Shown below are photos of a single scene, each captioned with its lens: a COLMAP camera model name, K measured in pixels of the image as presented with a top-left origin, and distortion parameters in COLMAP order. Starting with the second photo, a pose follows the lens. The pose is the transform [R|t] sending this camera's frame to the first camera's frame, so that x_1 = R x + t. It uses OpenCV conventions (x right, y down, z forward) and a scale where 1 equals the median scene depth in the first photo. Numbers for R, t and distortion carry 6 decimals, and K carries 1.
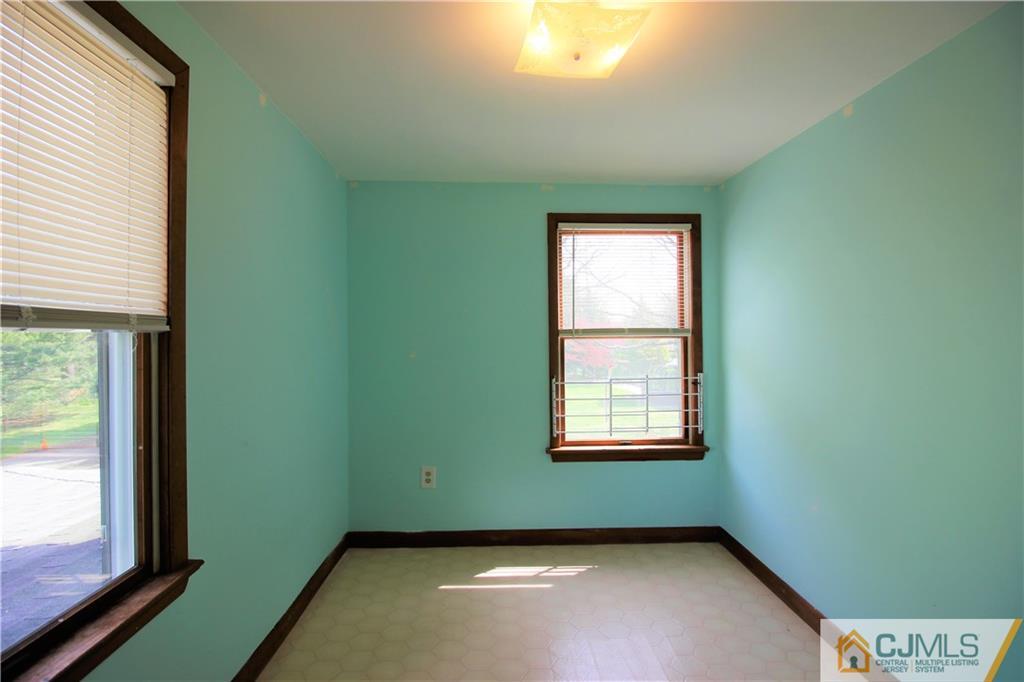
lens RADIAL K [[476.0, 0, 510.9], [0, 476.0, 333.6], [0, 0, 1]] dist [0.001265, -0.013649]
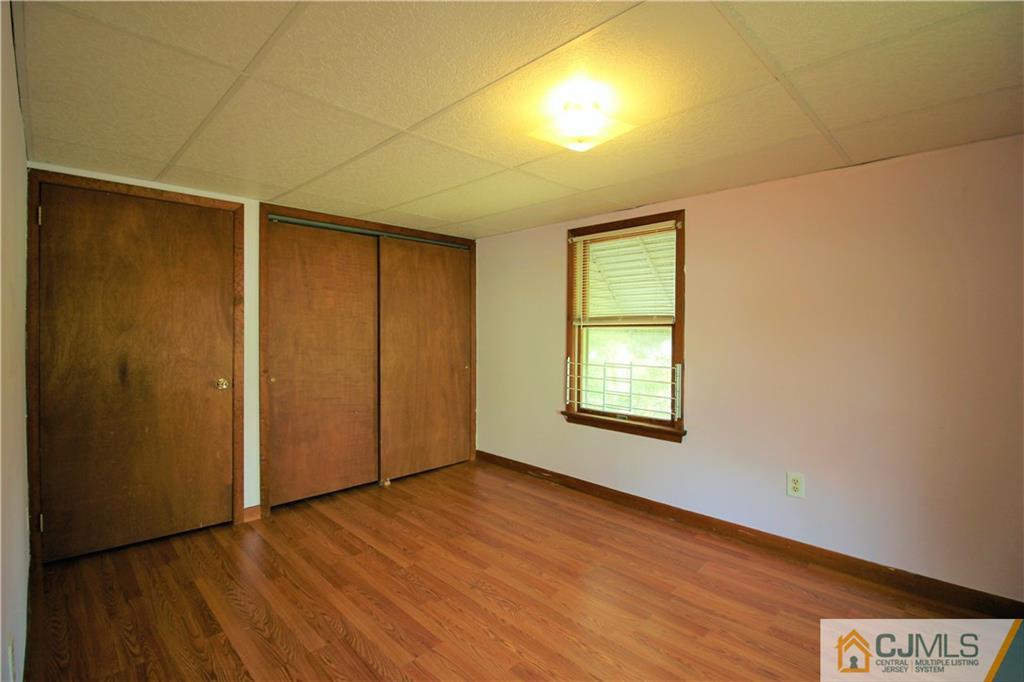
lens RADIAL K [[476.0, 0, 510.9], [0, 476.0, 333.6], [0, 0, 1]] dist [0.001265, -0.013649]
pose [[0.673861, 0.017696, -0.738646, 0.922193], [-0.004727, 0.999796, 0.019640, 0.002978], [0.738843, -0.009743, 0.673807, 0.011975]]
